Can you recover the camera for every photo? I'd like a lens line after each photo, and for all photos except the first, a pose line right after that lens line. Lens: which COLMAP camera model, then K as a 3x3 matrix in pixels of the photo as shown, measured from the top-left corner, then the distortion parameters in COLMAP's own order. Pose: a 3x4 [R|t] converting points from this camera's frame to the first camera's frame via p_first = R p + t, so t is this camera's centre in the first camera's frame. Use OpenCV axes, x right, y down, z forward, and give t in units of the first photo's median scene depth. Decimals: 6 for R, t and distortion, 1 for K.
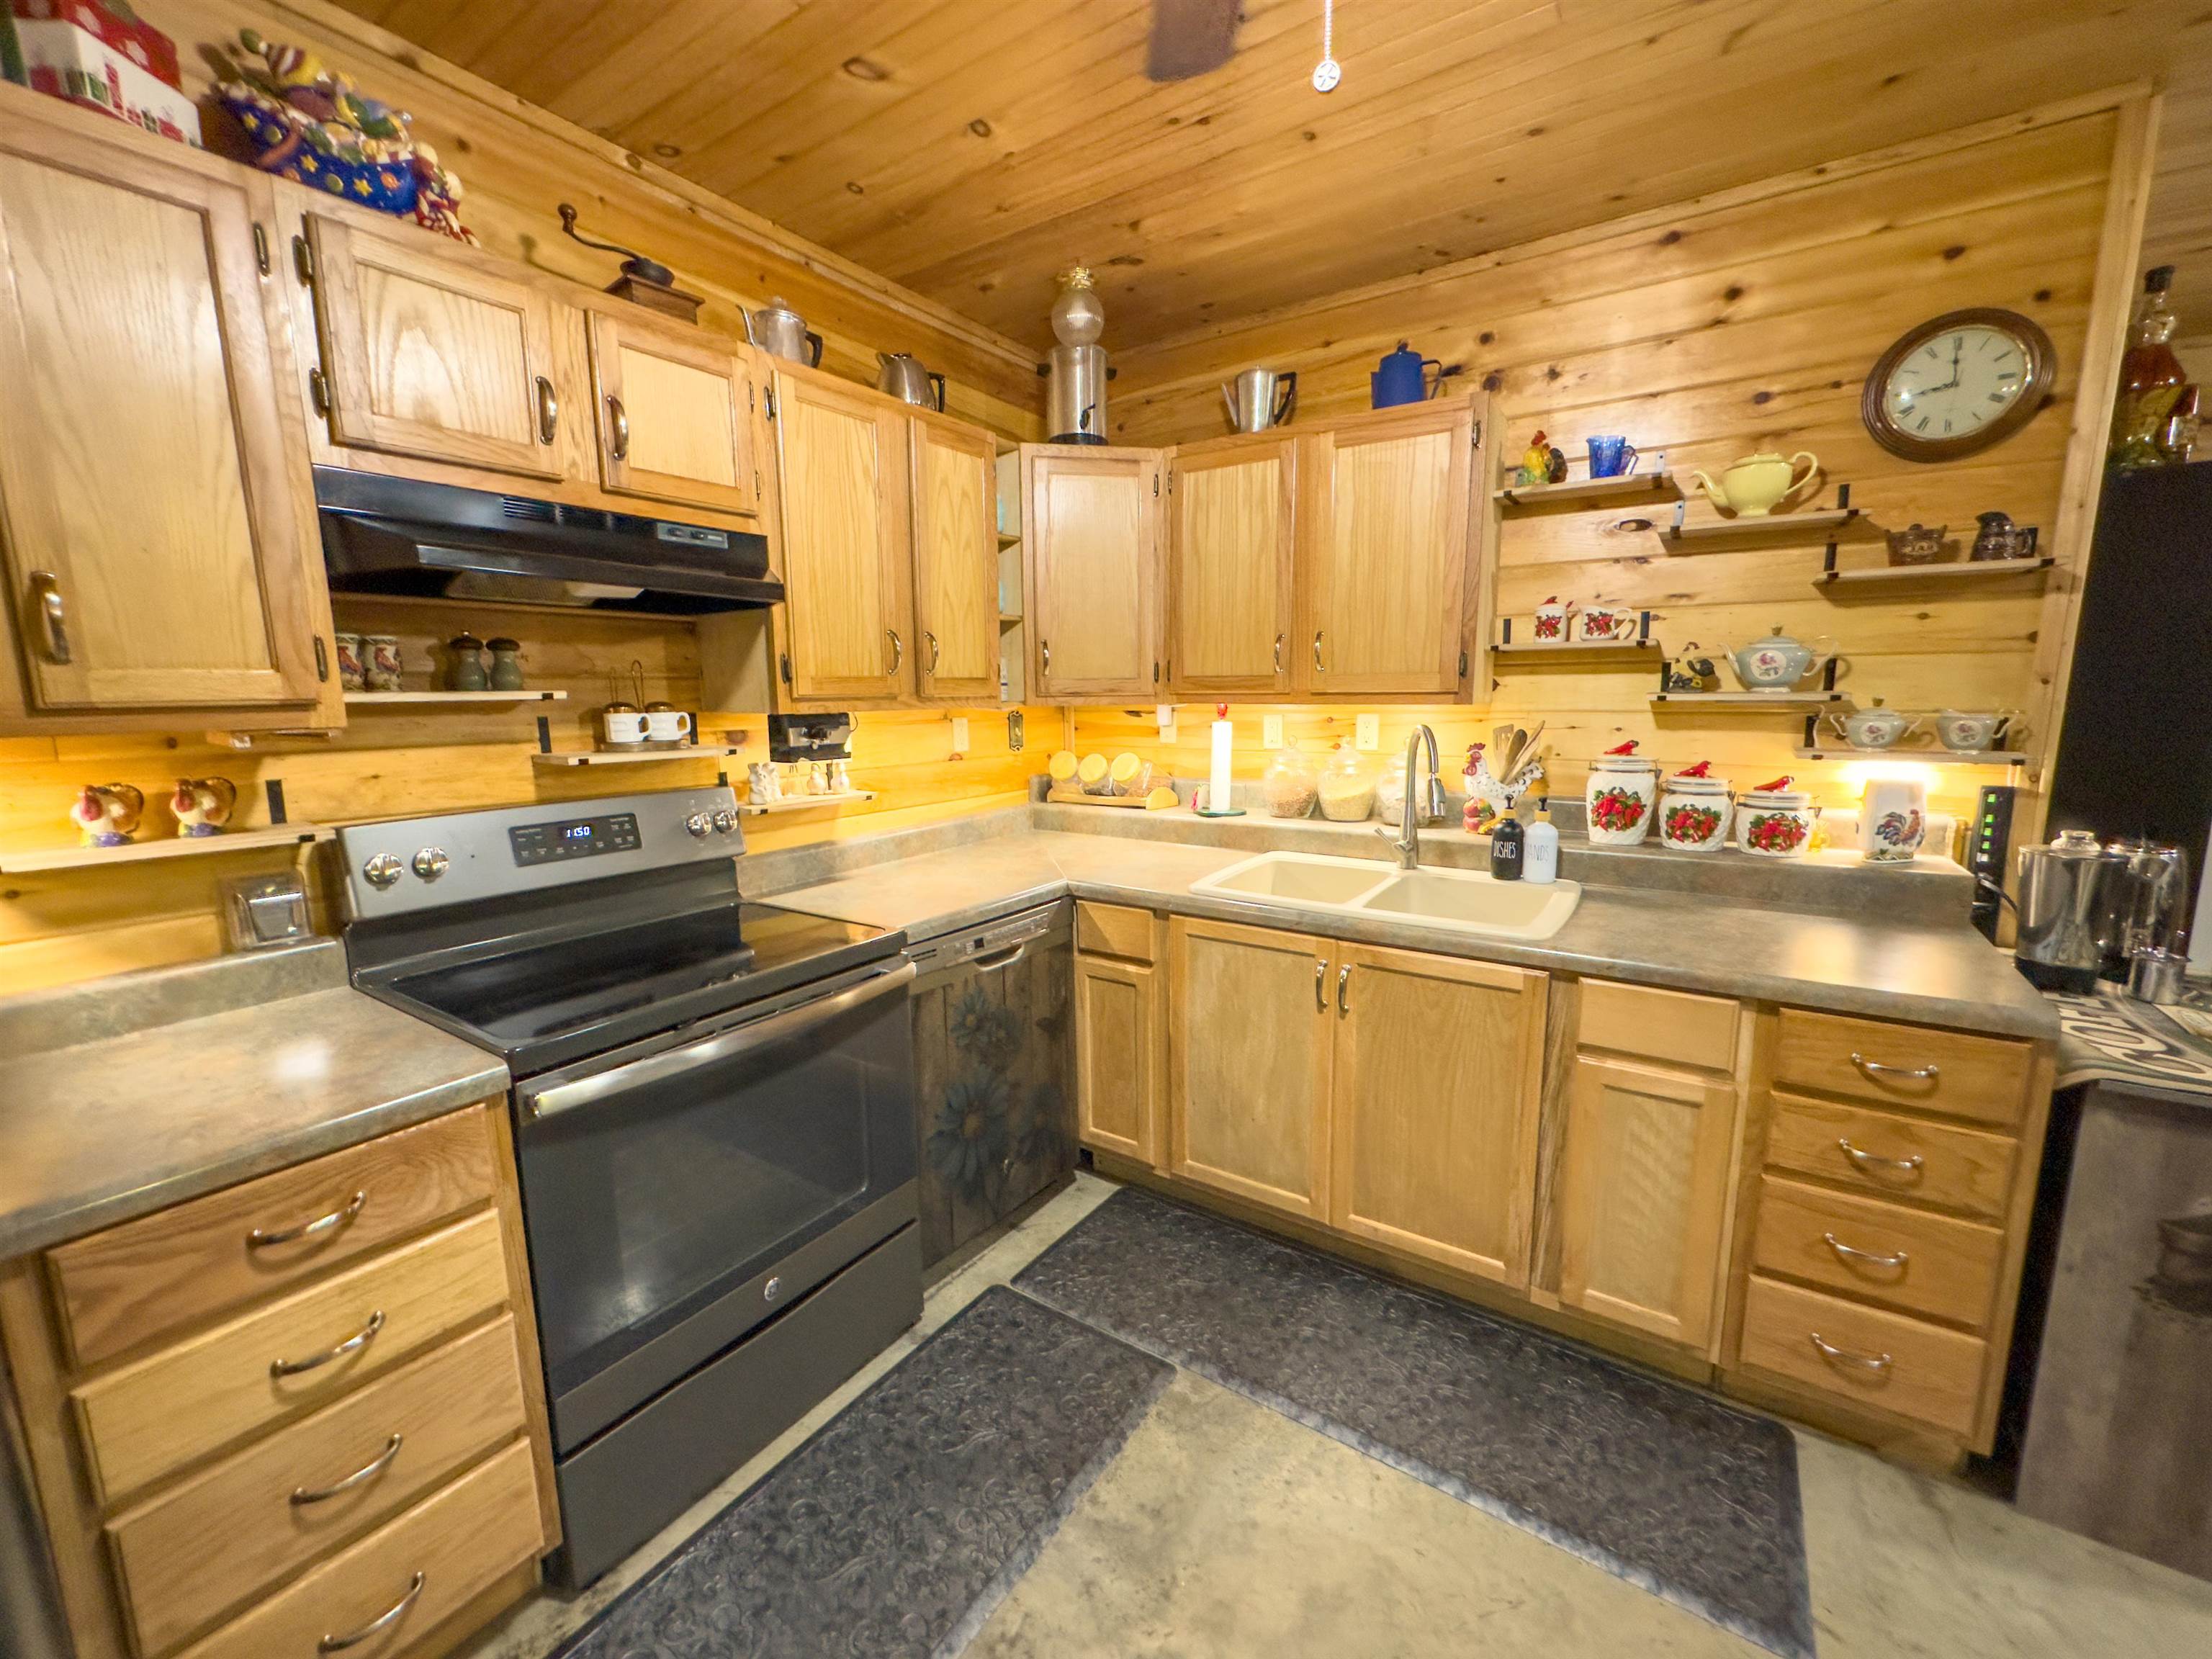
lens RADIAL K [[882.7, 0, 1108.1], [0, 882.7, 828.2], [0, 0, 1]] dist [-0.005946, 0.001104]
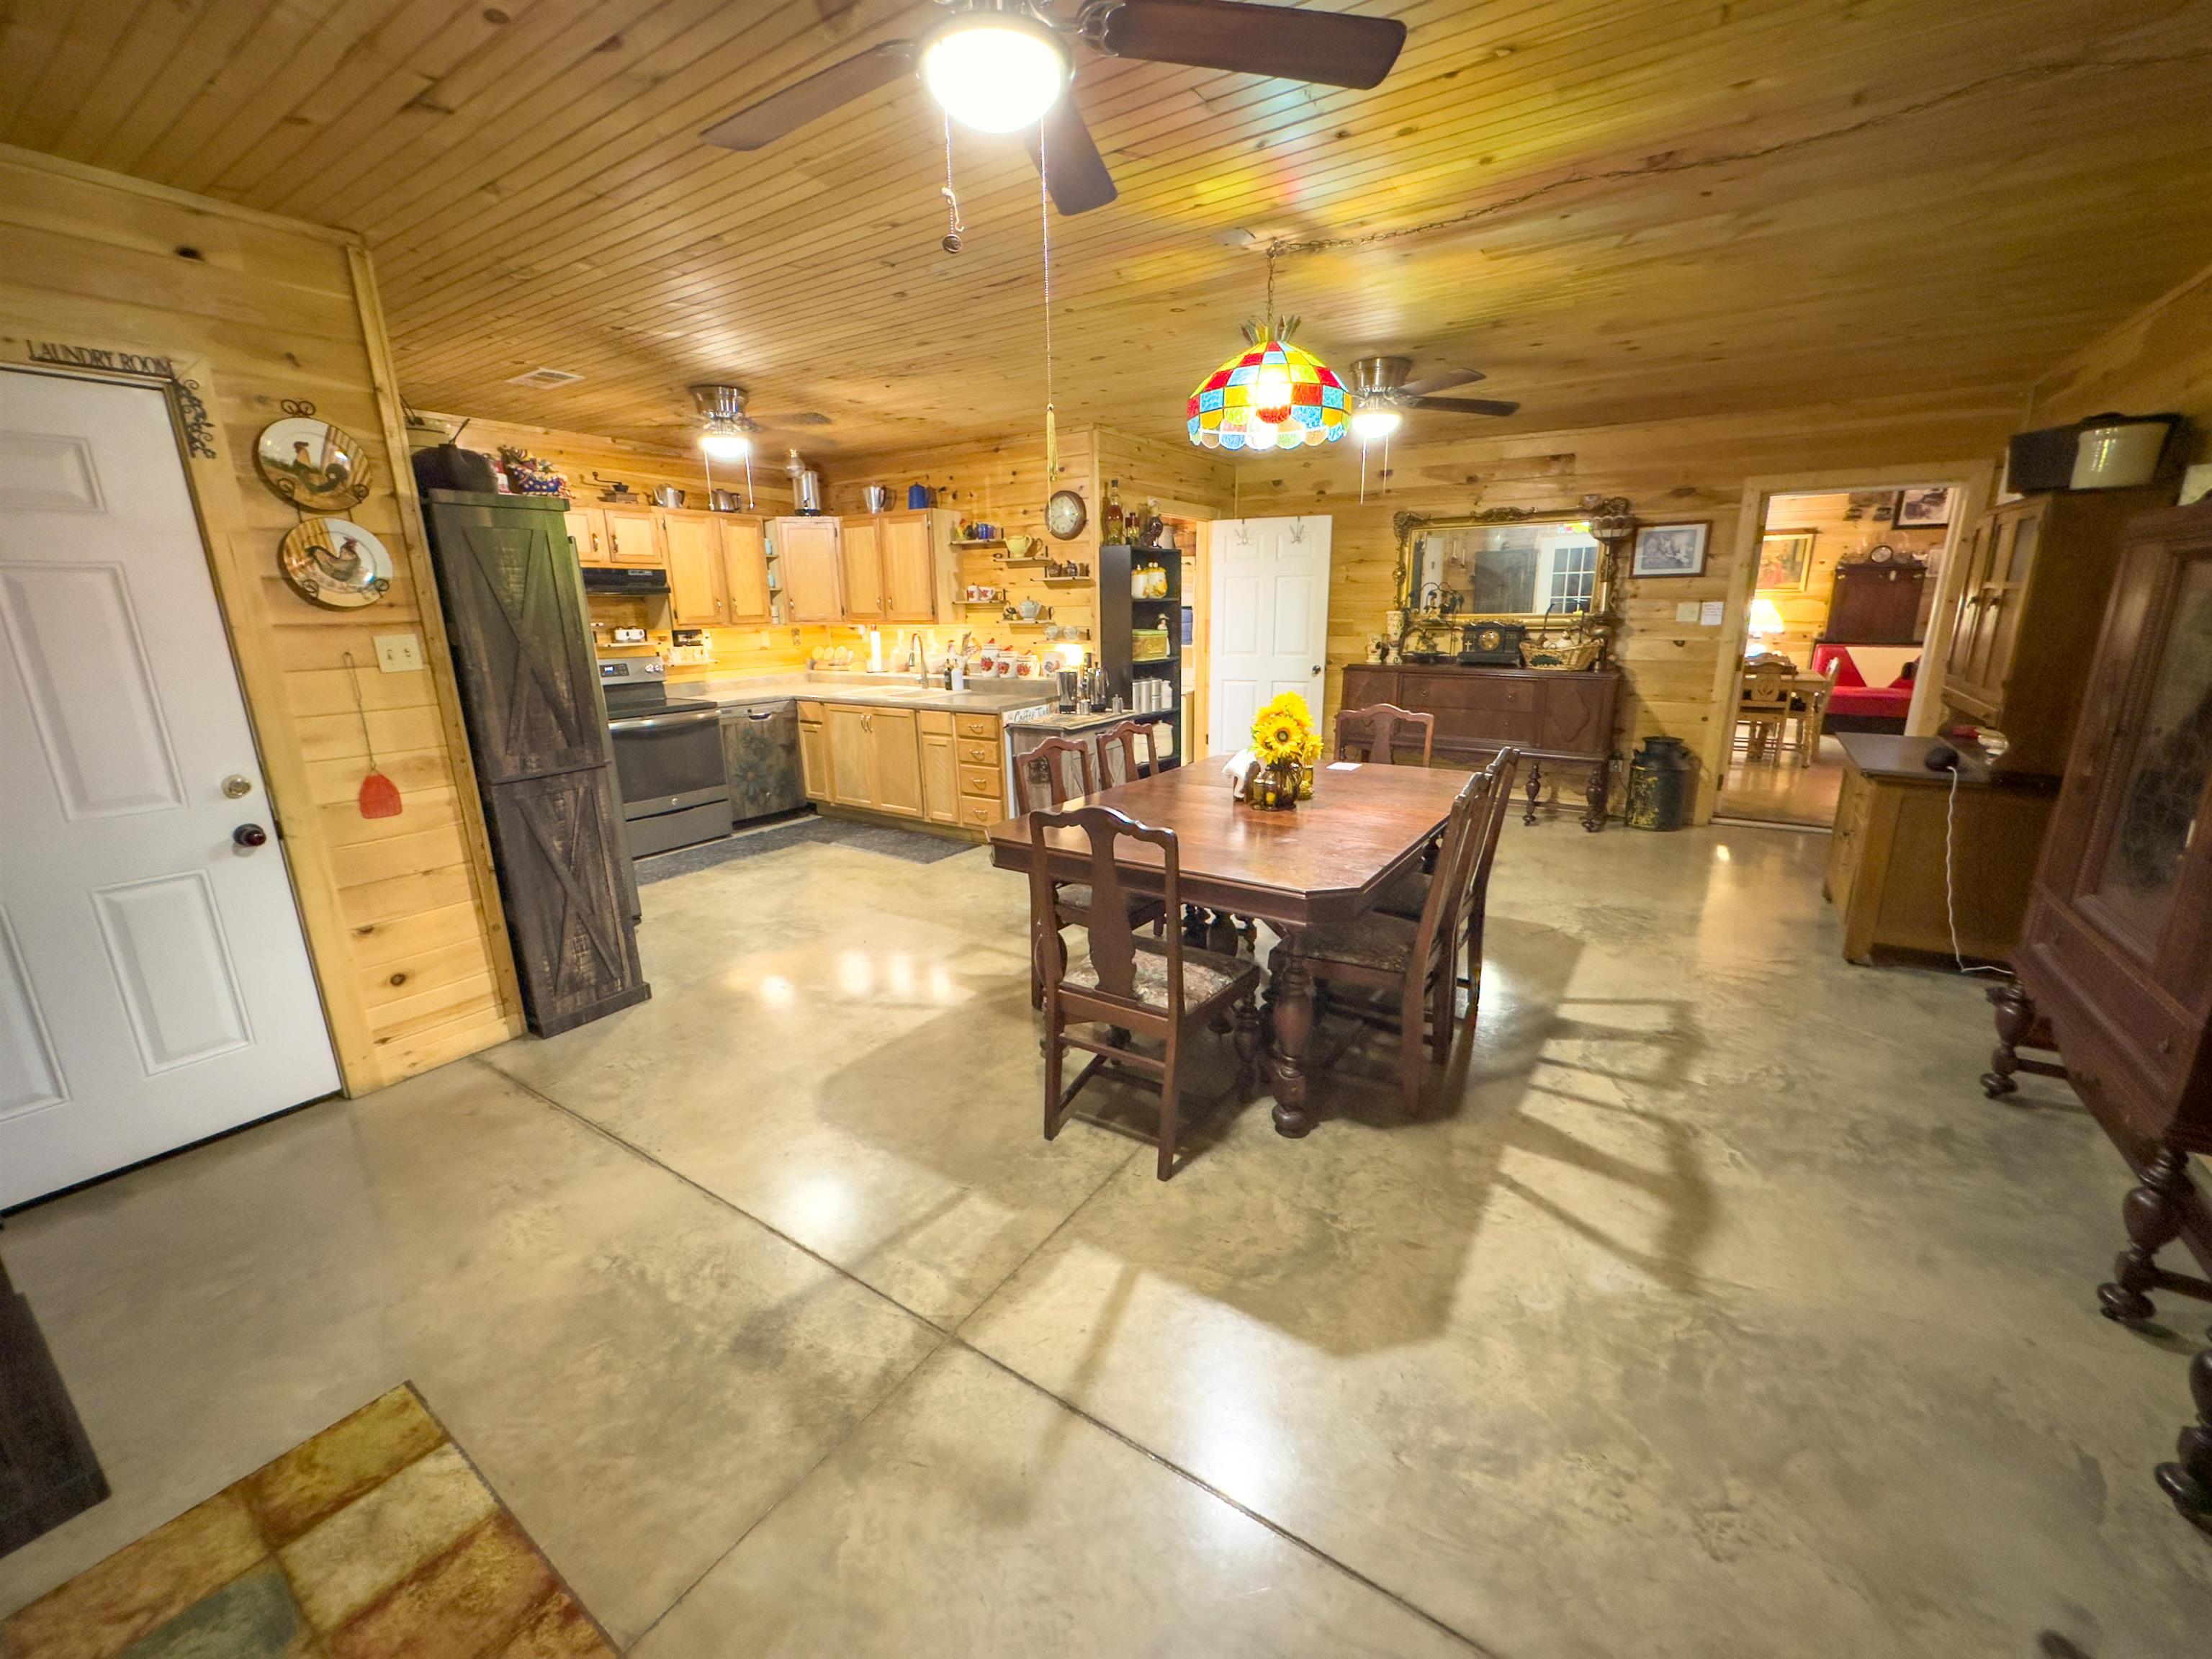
lens RADIAL K [[882.7, 0, 1109.5], [0, 882.7, 825.6], [0, 0, 1]] dist [-0.005946, 0.001104]
pose [[0.999965, -0.006499, 0.005245, 0.992486], [0.006001, 0.995936, 0.089868, 0.248252], [-0.005807, -0.089833, 0.995940, -1.866657]]
